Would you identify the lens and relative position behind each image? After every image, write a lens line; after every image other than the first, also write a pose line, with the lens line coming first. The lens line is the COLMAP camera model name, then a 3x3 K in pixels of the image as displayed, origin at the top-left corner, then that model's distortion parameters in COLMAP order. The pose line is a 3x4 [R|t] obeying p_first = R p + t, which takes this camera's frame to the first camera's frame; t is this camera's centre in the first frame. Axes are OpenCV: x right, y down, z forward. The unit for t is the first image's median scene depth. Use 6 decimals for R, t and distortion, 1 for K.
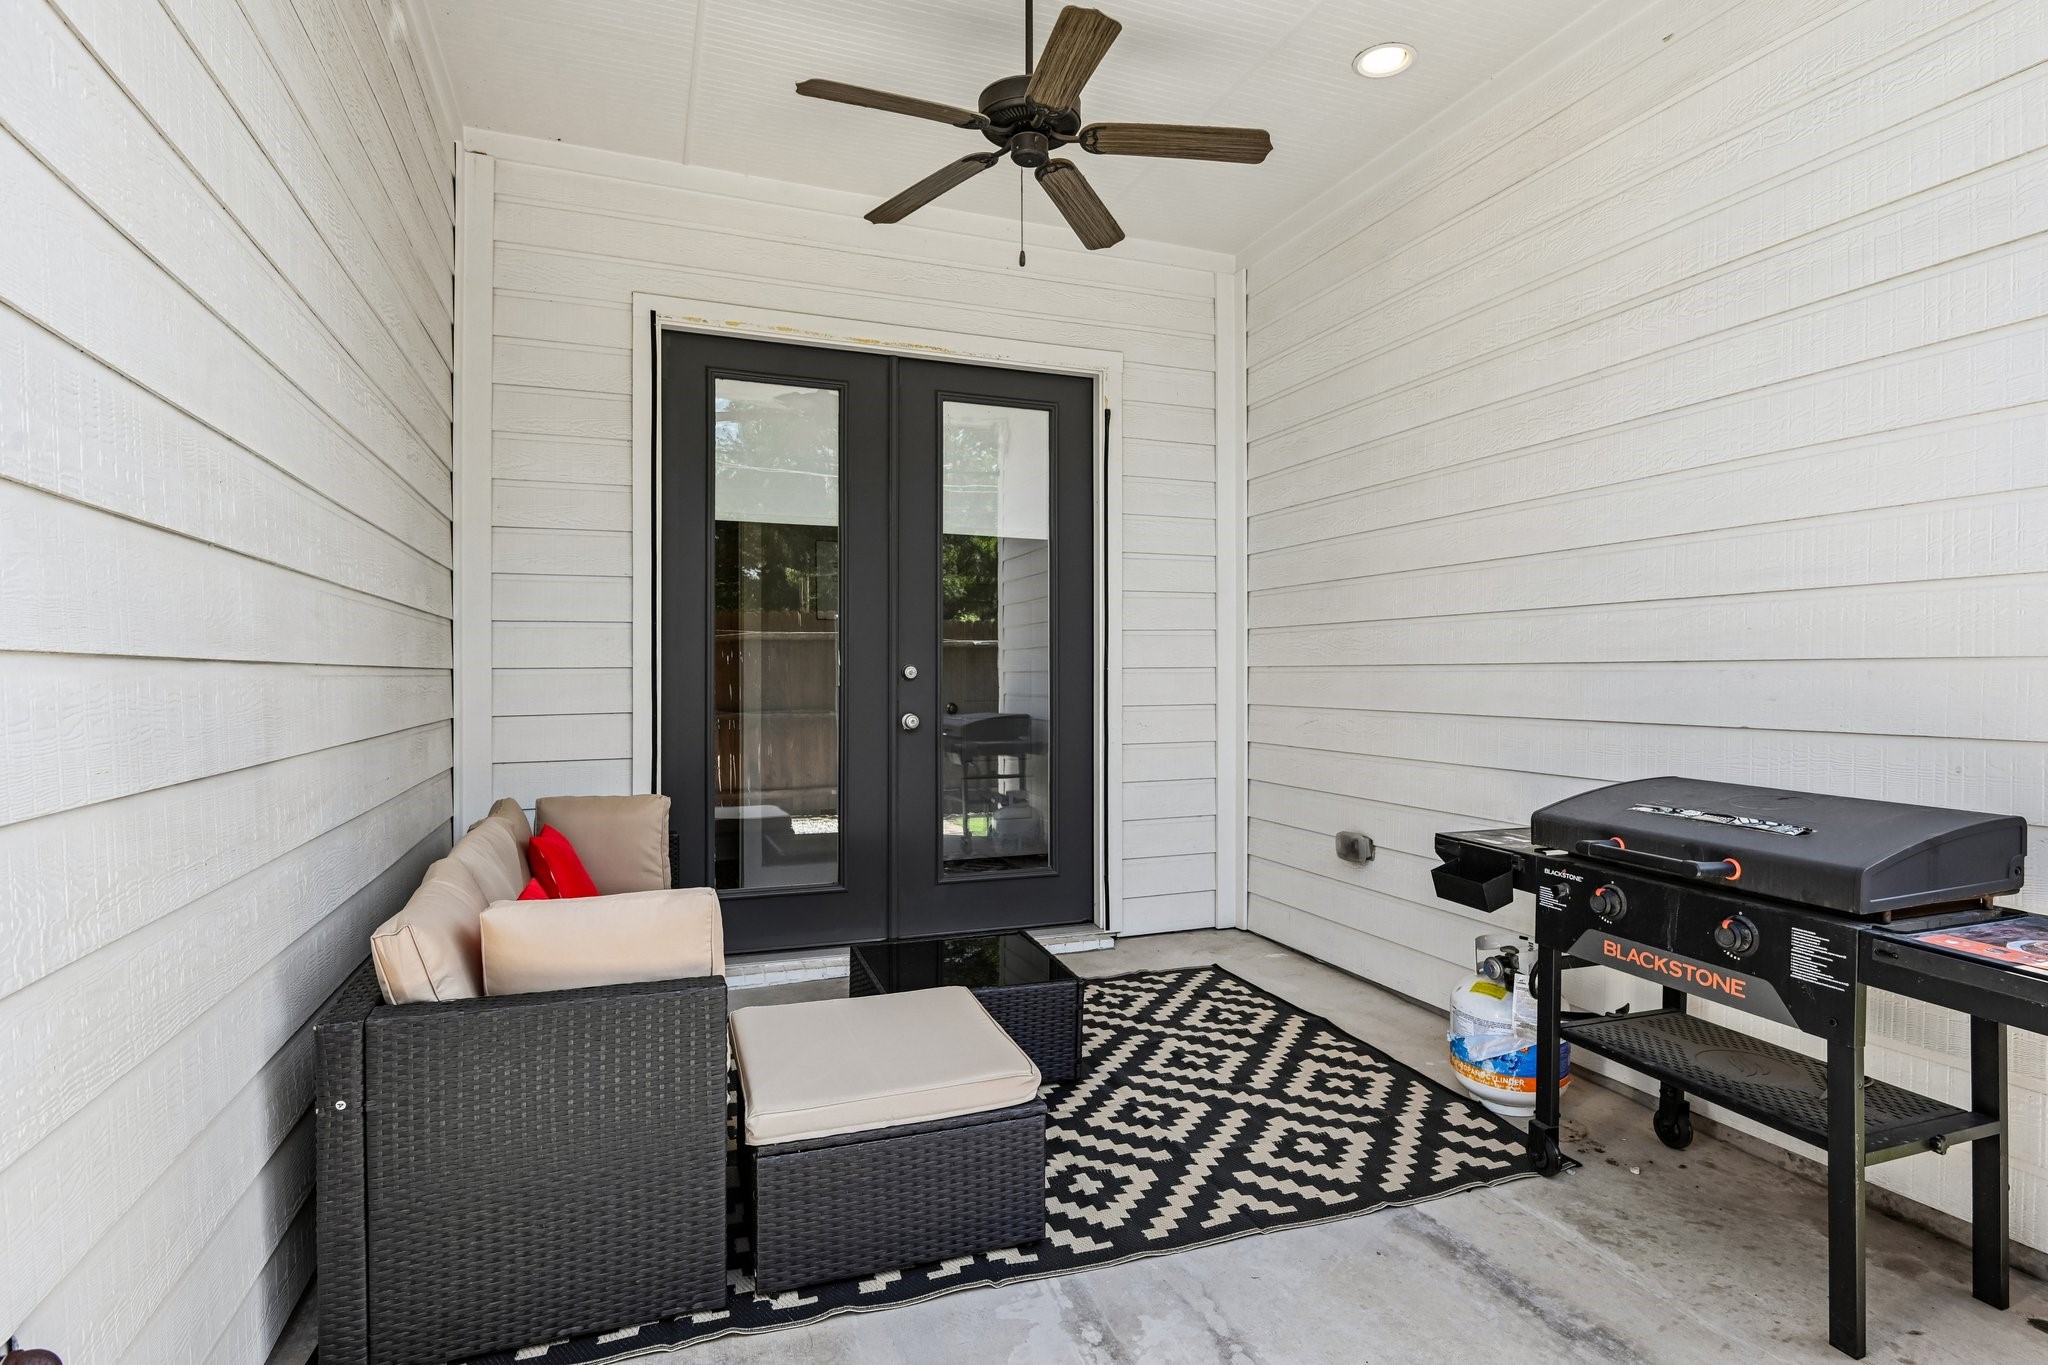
lens RADIAL K [[1050.6, 0, 1028.1], [0, 1050.6, 671.1], [0, 0, 1]] dist [-0.007085, -0.001184]
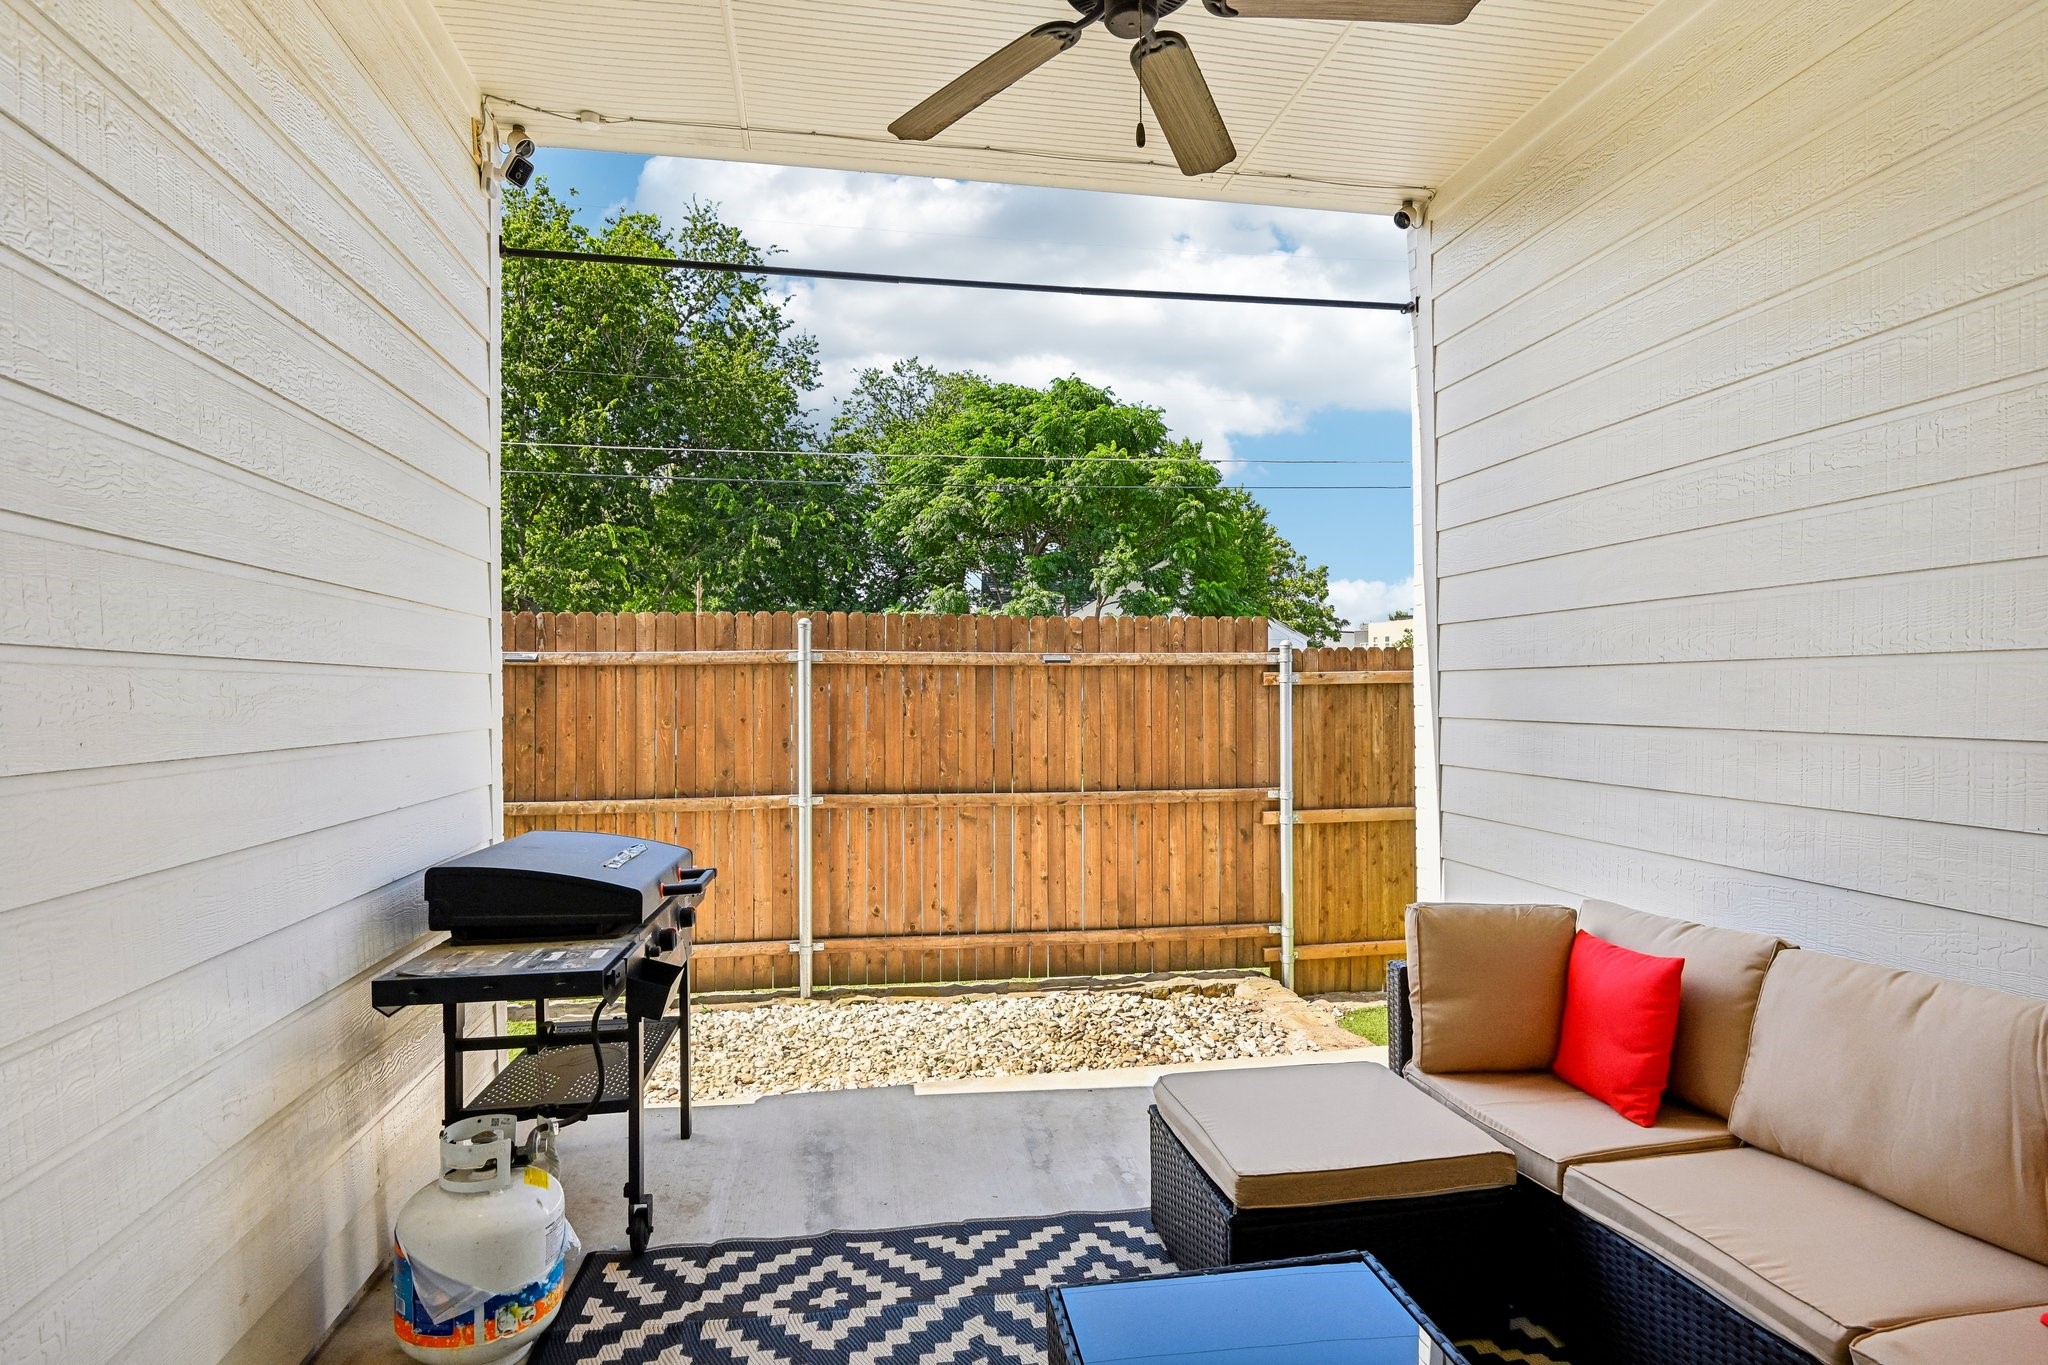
lens RADIAL K [[1050.6, 0, 1025.6], [0, 1050.6, 682.9], [0, 0, 1]] dist [-0.007085, -0.001184]
pose [[-0.984951, 0.014097, 0.172260, -0.049588], [0.010462, 0.999703, -0.021990, -0.034425], [-0.172519, -0.019857, -0.984806, 1.953583]]
